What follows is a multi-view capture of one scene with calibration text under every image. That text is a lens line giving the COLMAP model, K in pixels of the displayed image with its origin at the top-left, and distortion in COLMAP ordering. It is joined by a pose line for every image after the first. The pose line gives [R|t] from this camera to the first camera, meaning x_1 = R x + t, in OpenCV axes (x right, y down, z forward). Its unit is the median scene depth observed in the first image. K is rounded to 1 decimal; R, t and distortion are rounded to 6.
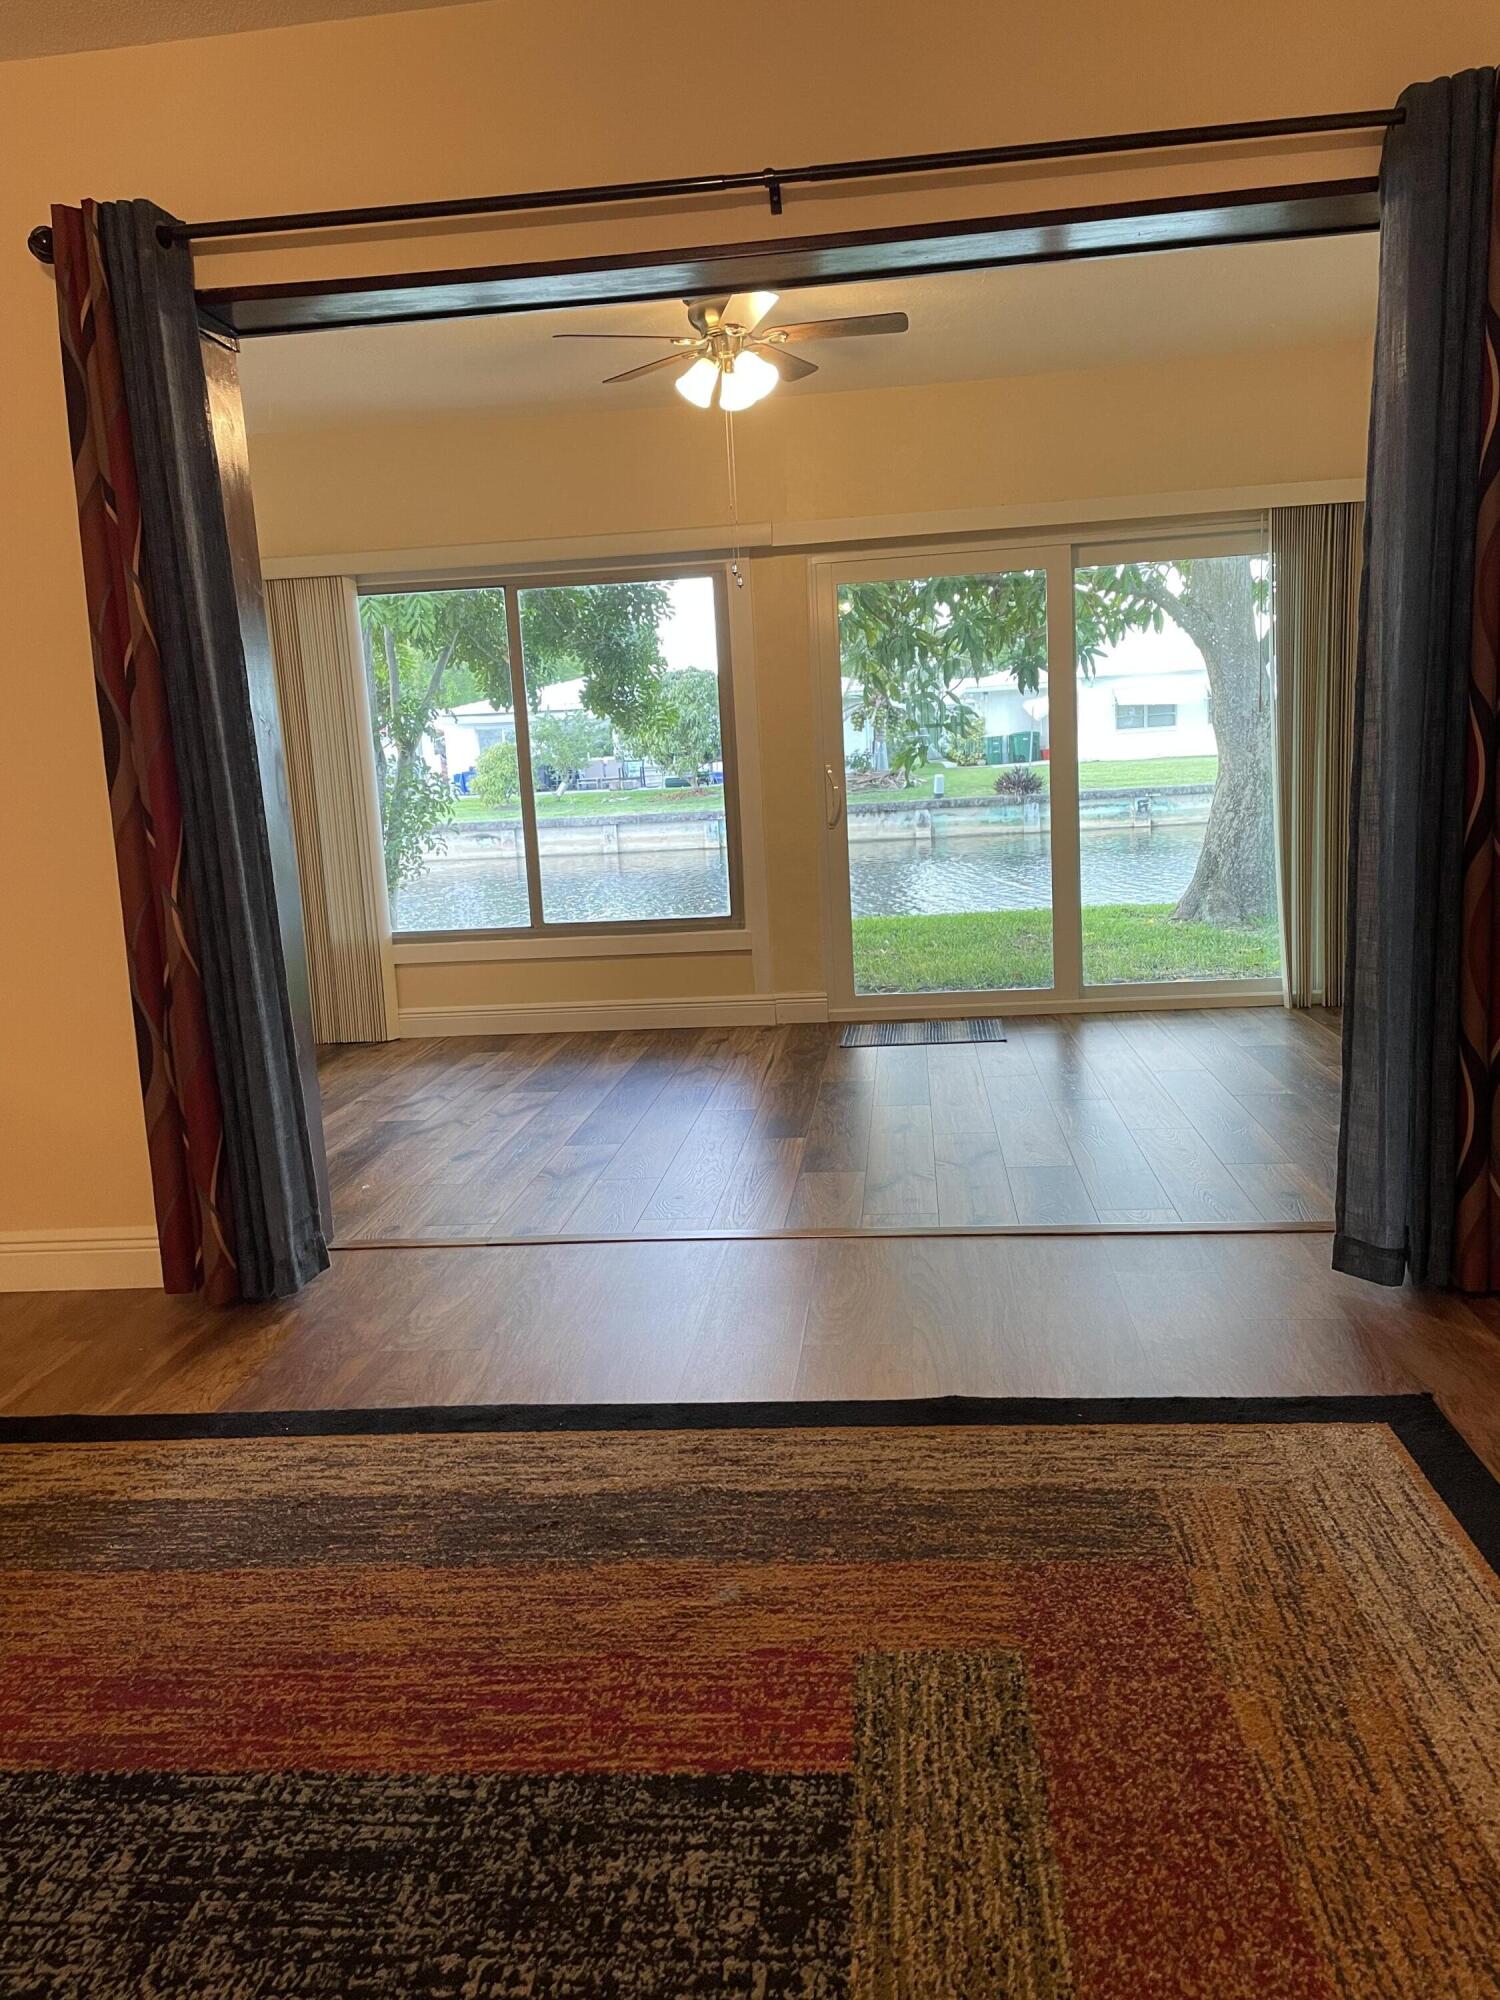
lens RADIAL K [[1504.9, 0, 749.1], [0, 1504.9, 983.0], [0, 0, 1]] dist [0.091494, -0.114924]
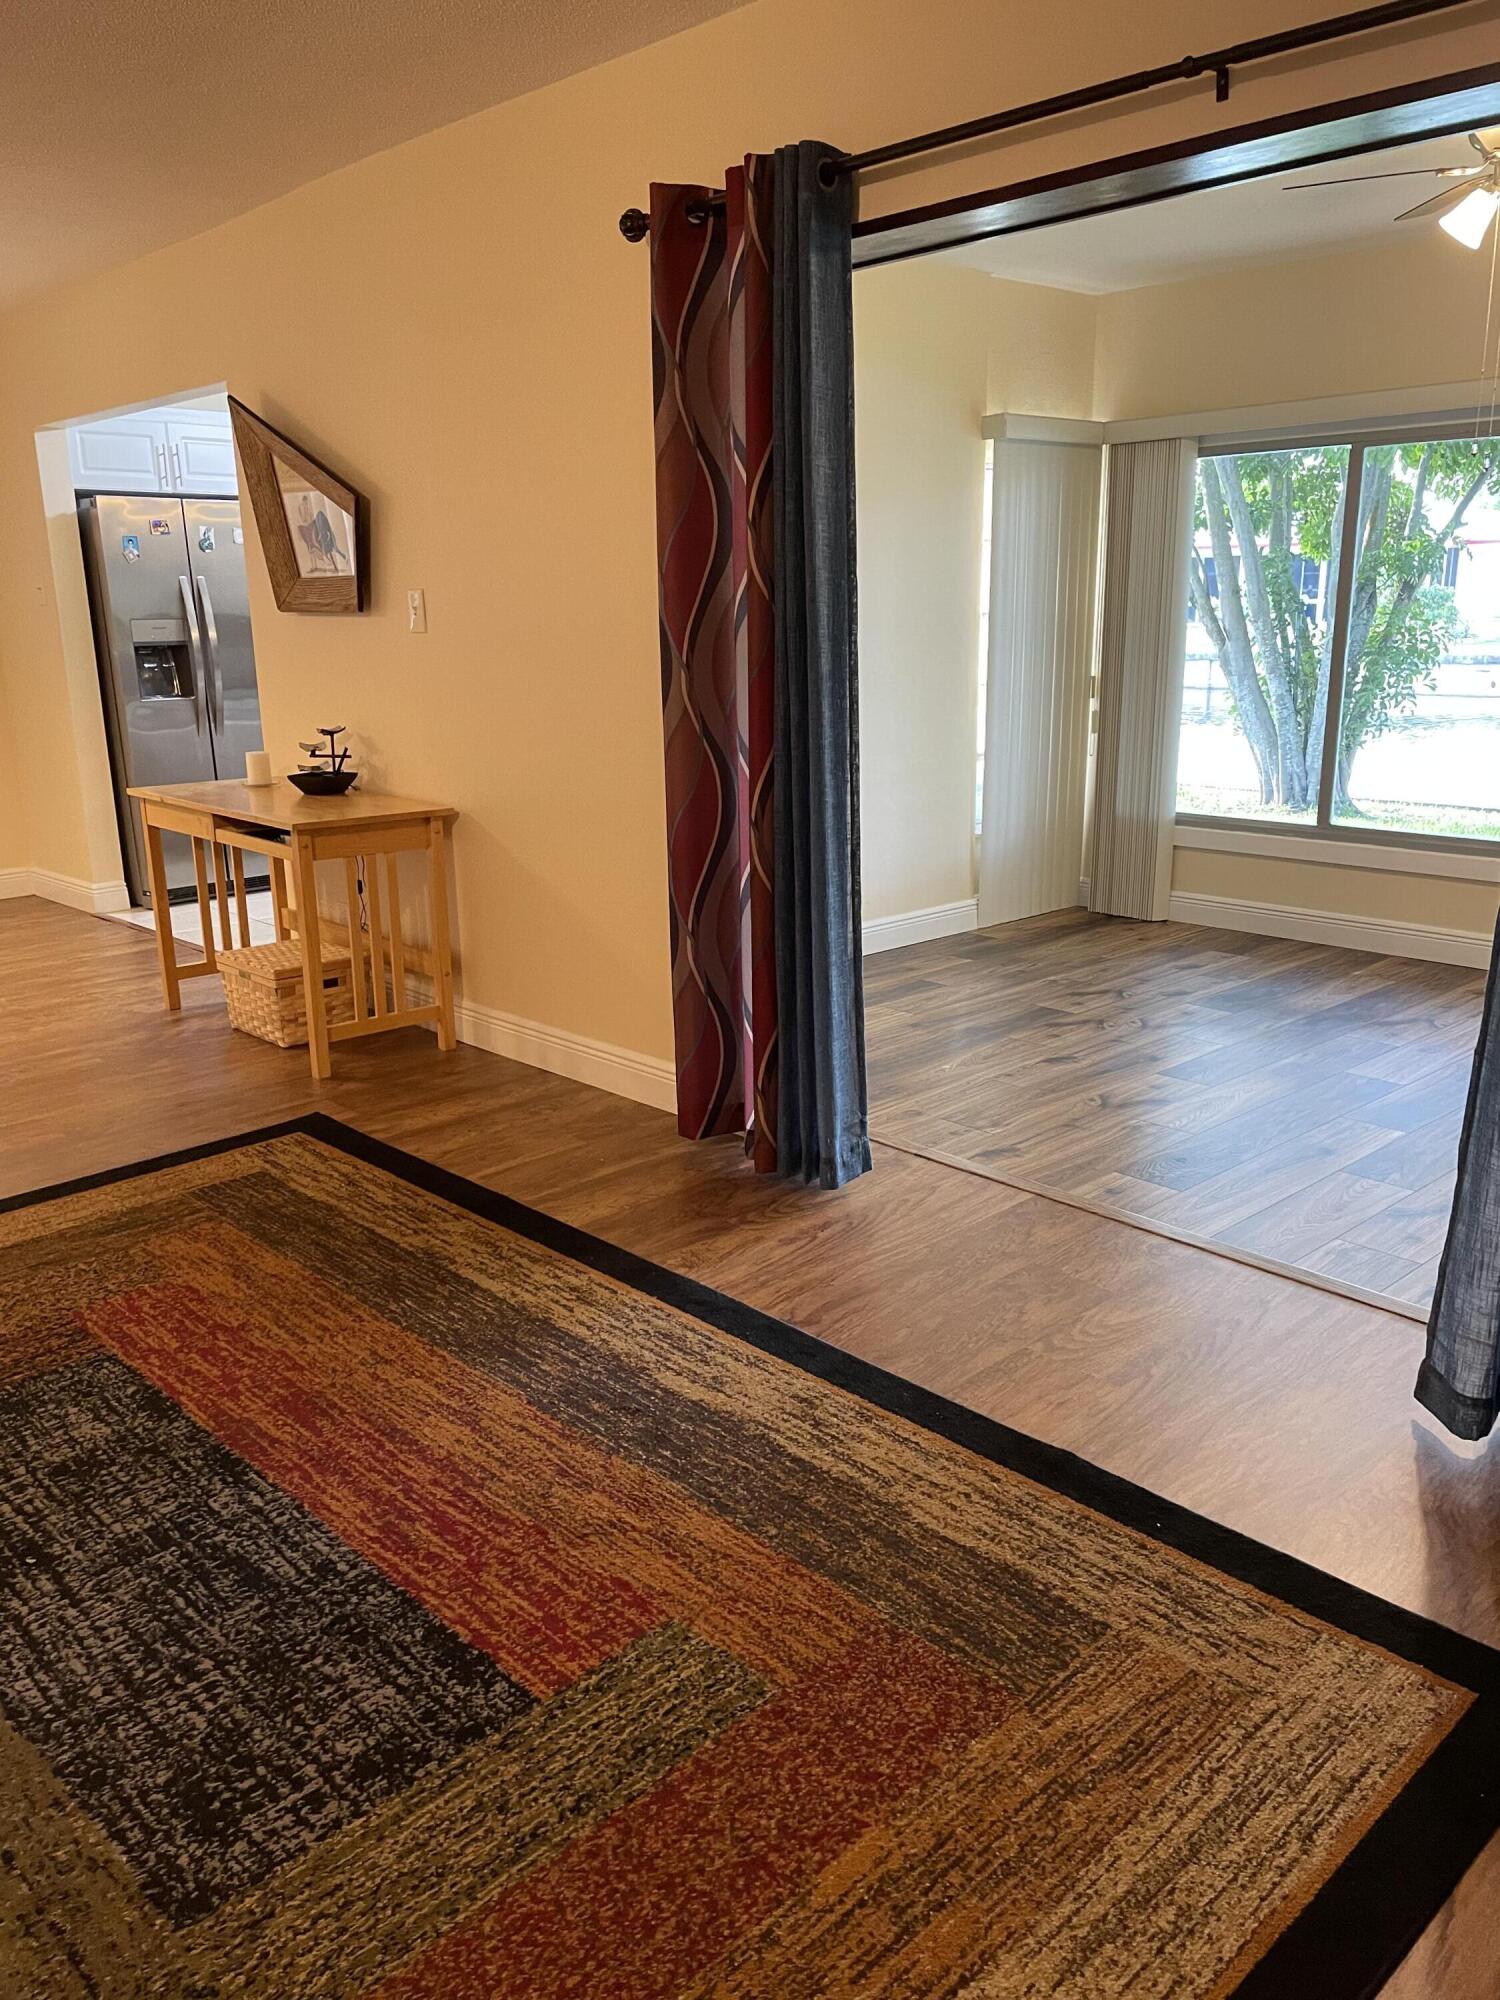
lens RADIAL K [[1504.9, 0, 746.9], [0, 1504.9, 999.4], [0, 0, 1]] dist [0.091494, -0.114924]
pose [[0.754232, 0.208269, -0.622702, 0.643474], [-0.123608, 0.976443, 0.176863, -0.182733], [0.644868, -0.056425, 0.762208, 0.201935]]
